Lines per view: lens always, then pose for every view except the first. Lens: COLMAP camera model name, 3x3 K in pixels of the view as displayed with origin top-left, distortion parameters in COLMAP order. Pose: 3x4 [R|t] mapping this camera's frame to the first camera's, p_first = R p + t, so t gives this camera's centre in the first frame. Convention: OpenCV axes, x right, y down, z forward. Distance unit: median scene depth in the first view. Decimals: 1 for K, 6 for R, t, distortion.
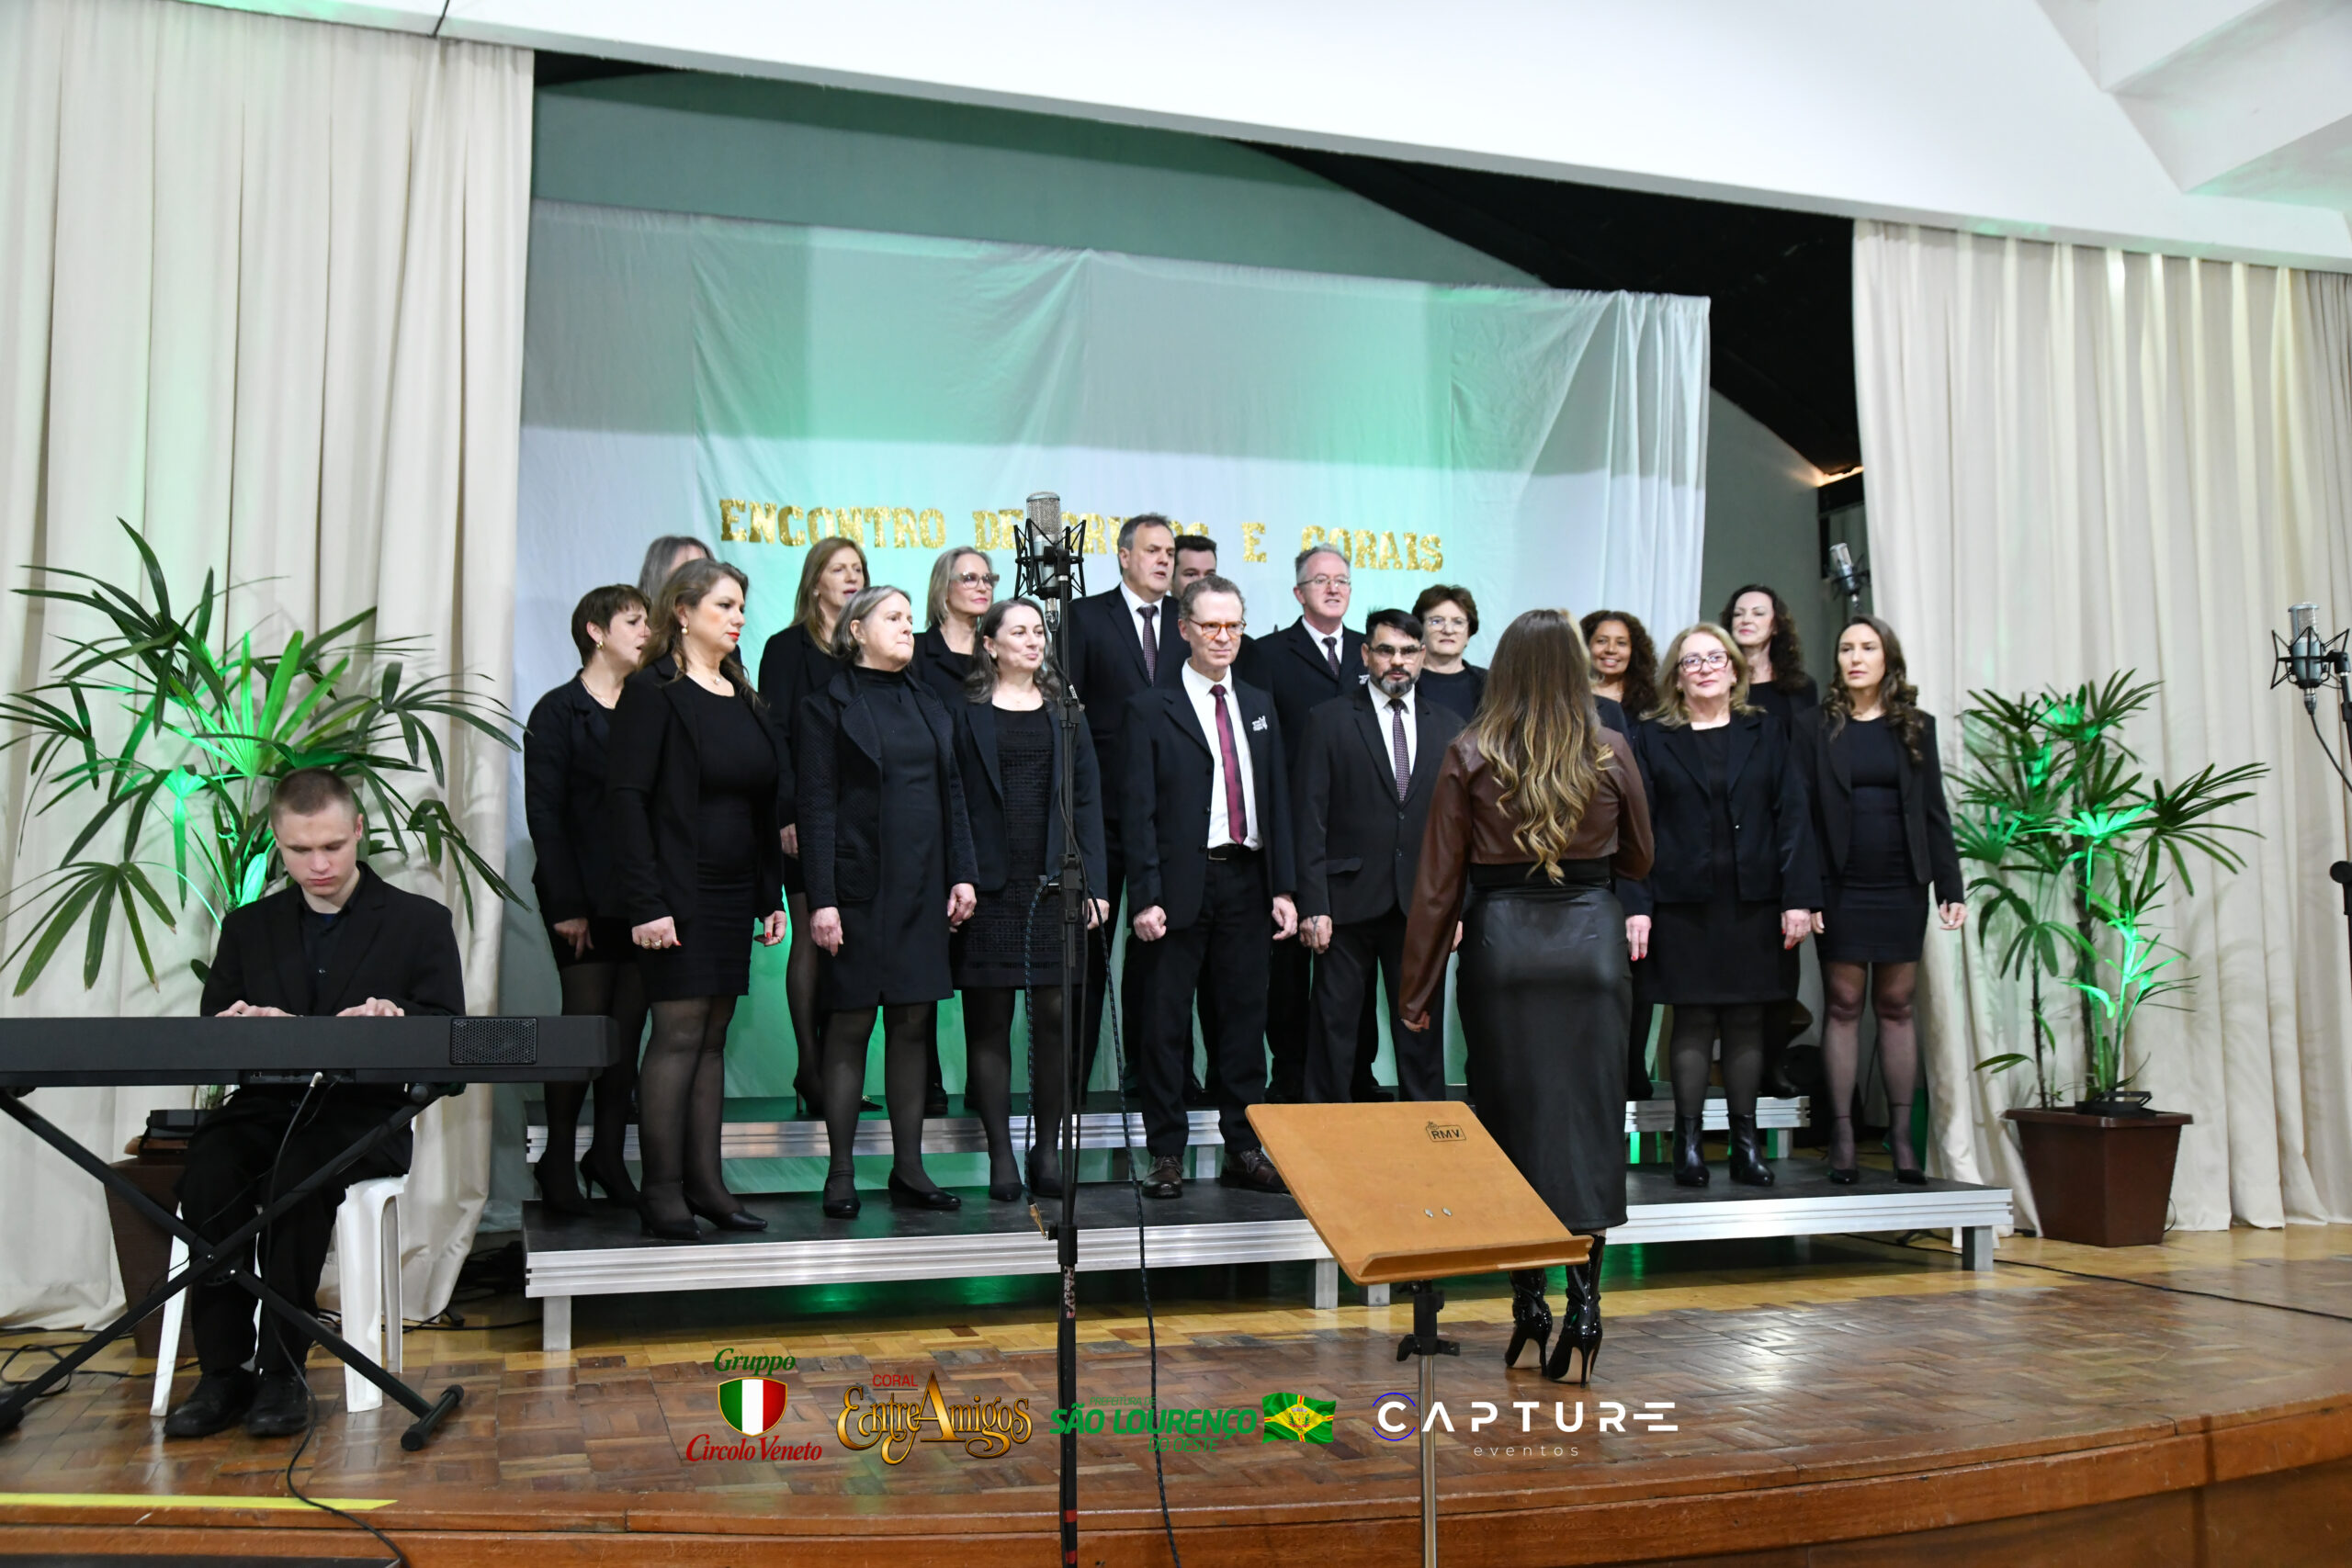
lens RADIAL K [[2051.0, 0, 1170.1], [0, 2051.0, 784.0], [0, 0, 1]] dist [-0.023511, 0.090525]
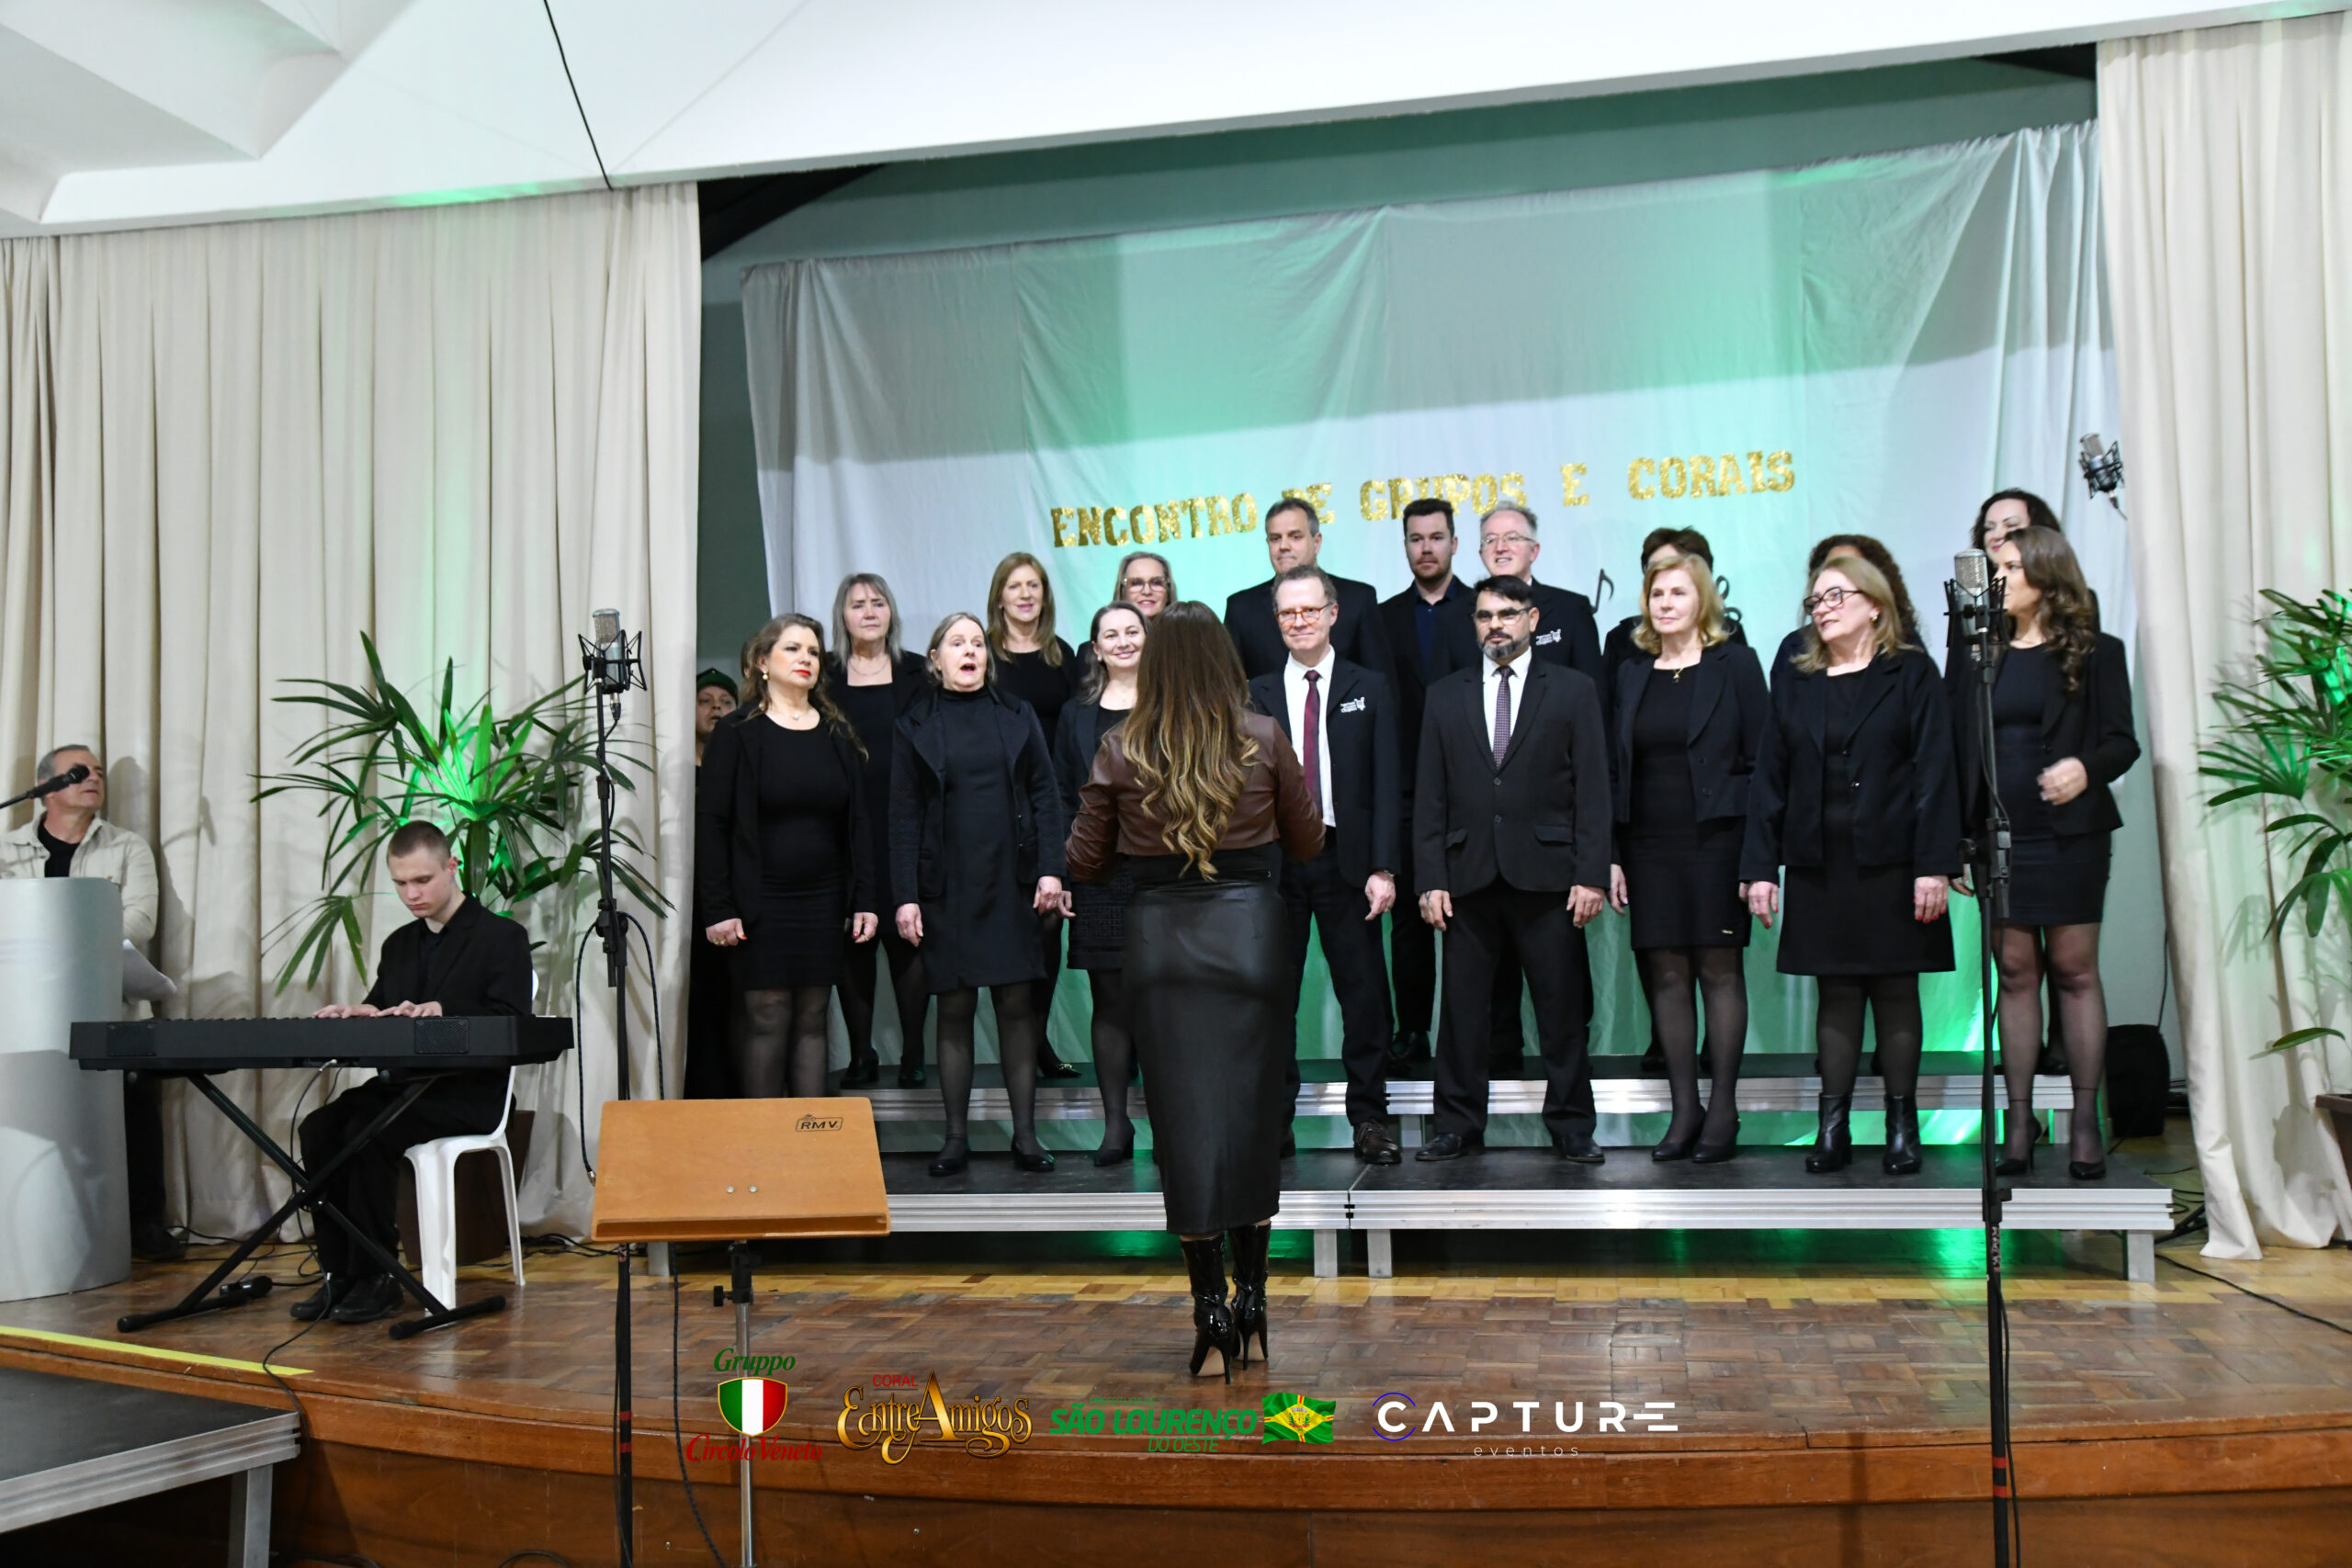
lens RADIAL K [[2252.5, 0, 1166.4], [0, 2252.5, 793.3], [0, 0, 1]] dist [0.039378, 0.000000]
pose [[0.876781, -0.048804, -0.478408, 0.531430], [0.070908, 0.997083, 0.028239, -0.025507], [0.475634, -0.058683, 0.877684, -0.030418]]
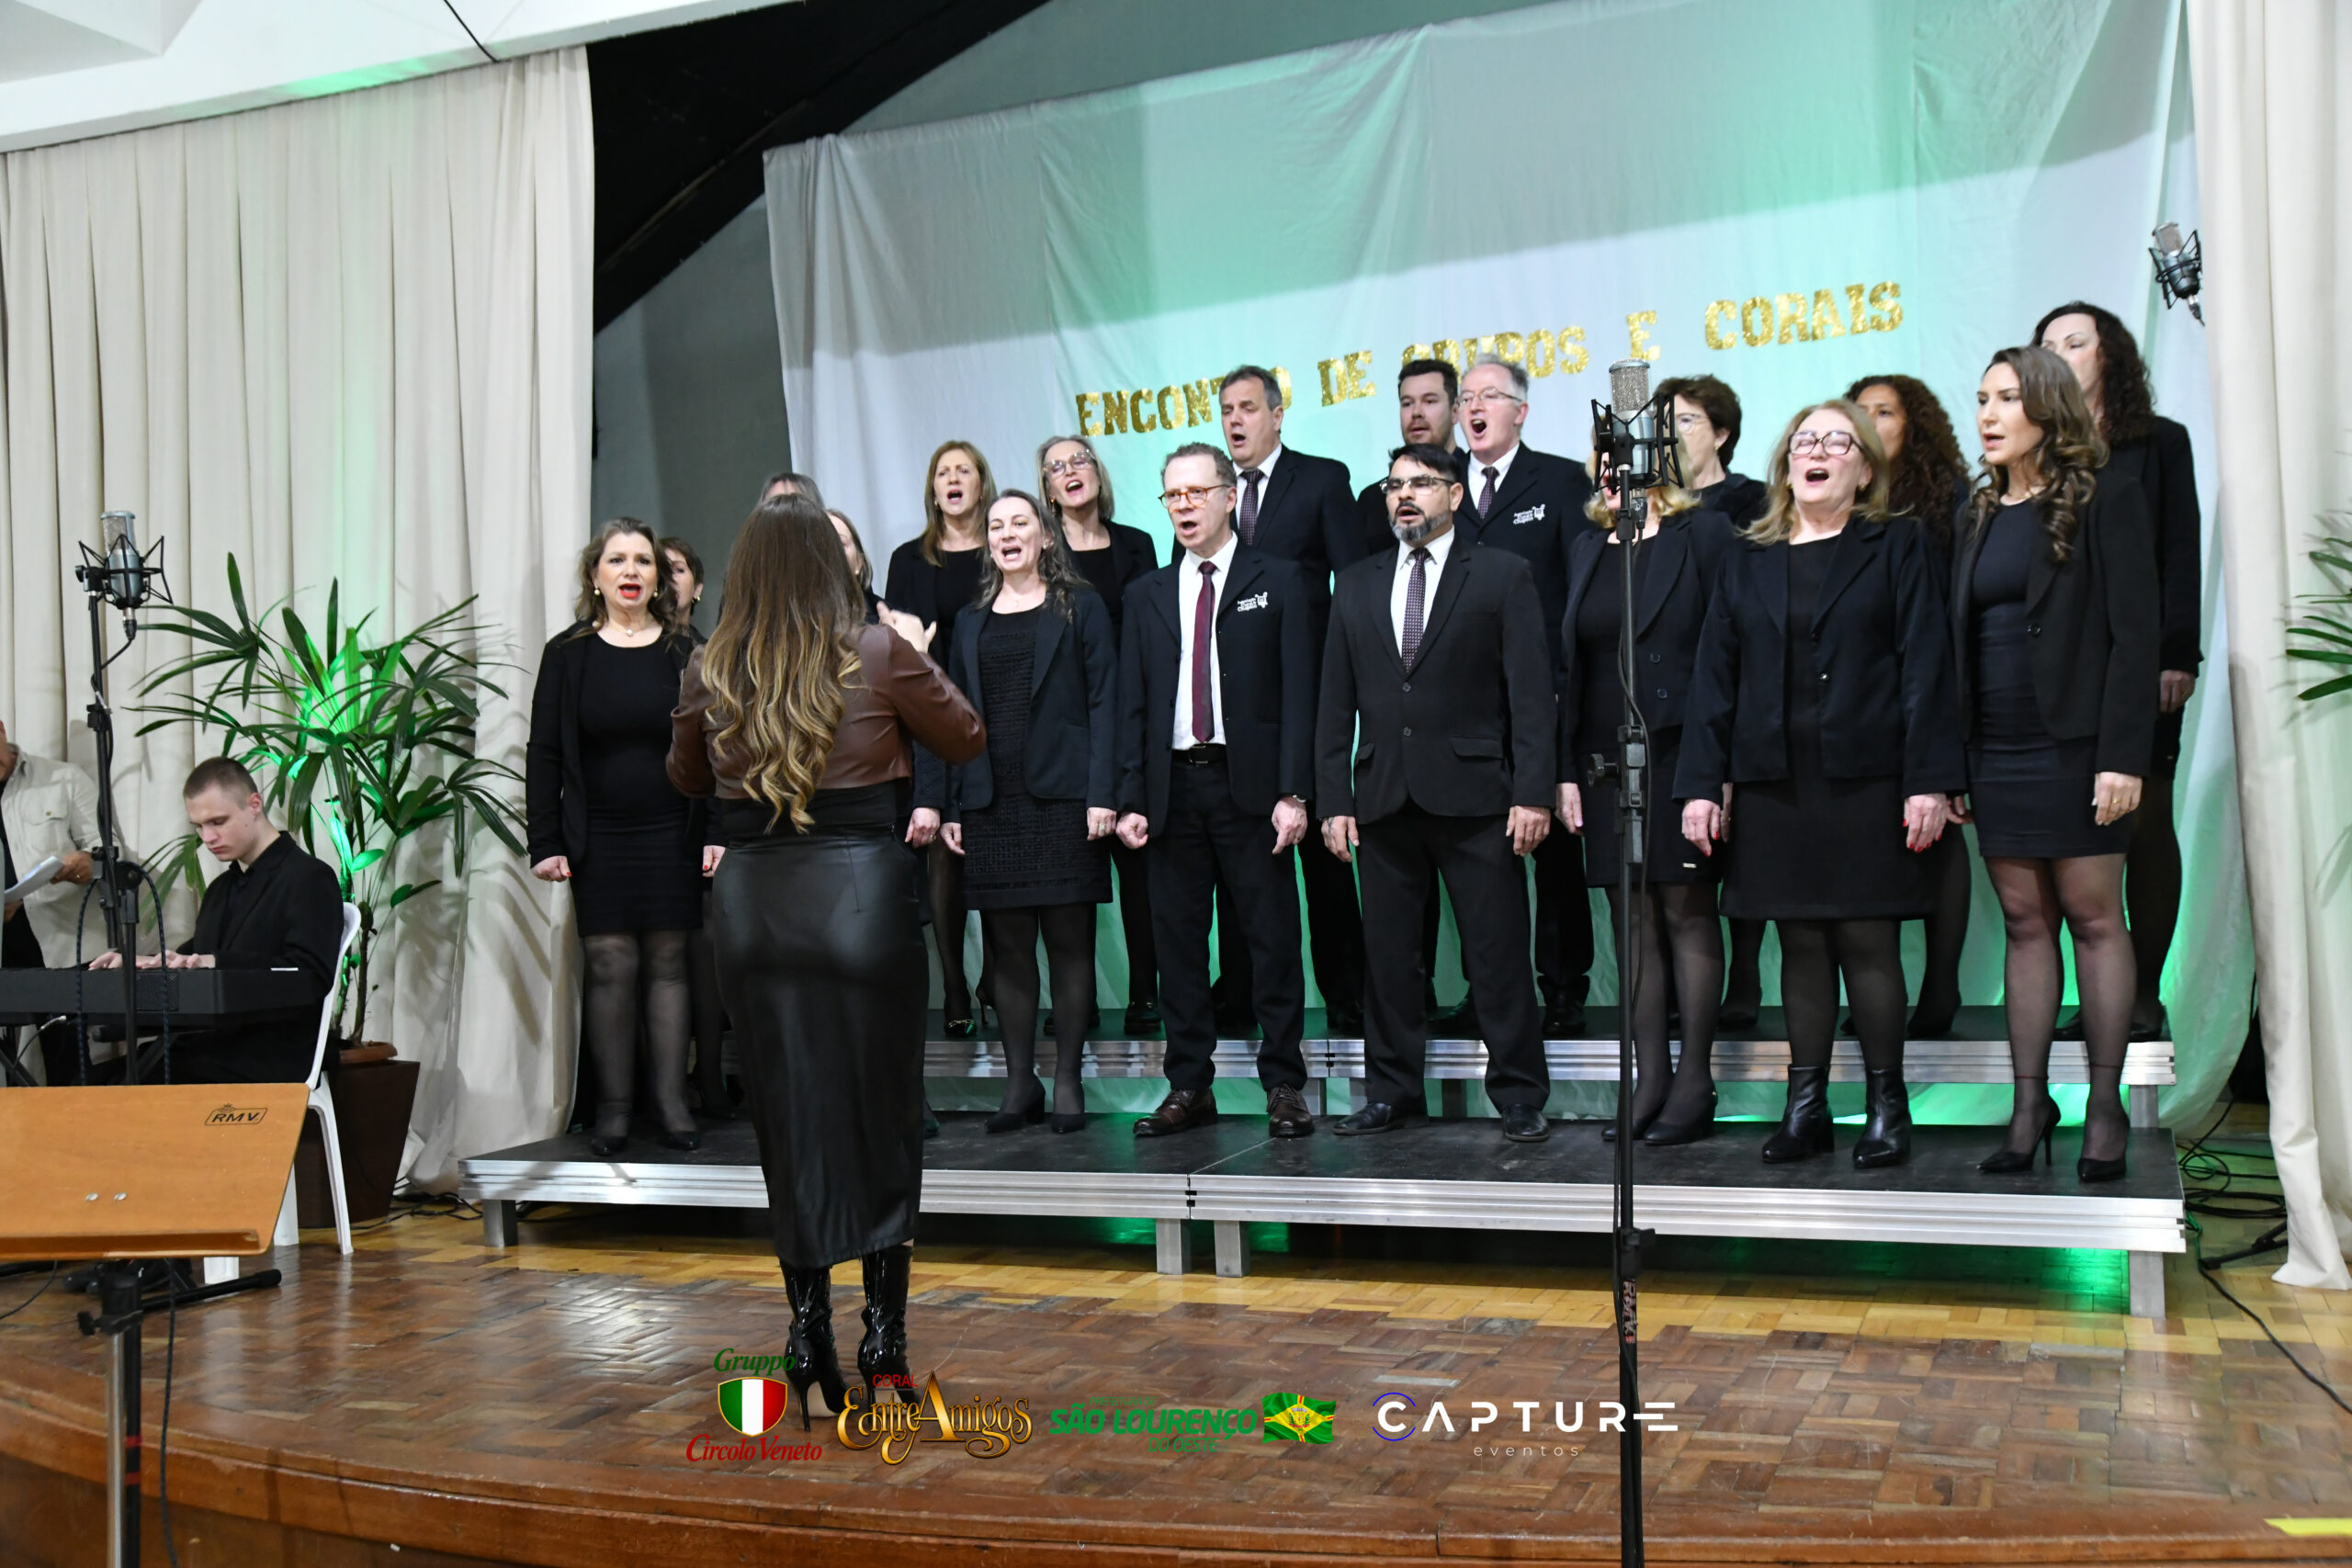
lens RADIAL K [[2252.5, 0, 1169.7], [0, 2252.5, 799.9], [0, 0, 1]] dist [0.039378, 0.000000]
pose [[0.764340, -0.038707, -0.643651, 0.671101], [0.094269, 0.994179, 0.052160, 0.000742], [0.637885, -0.100544, 0.763540, 0.254370]]
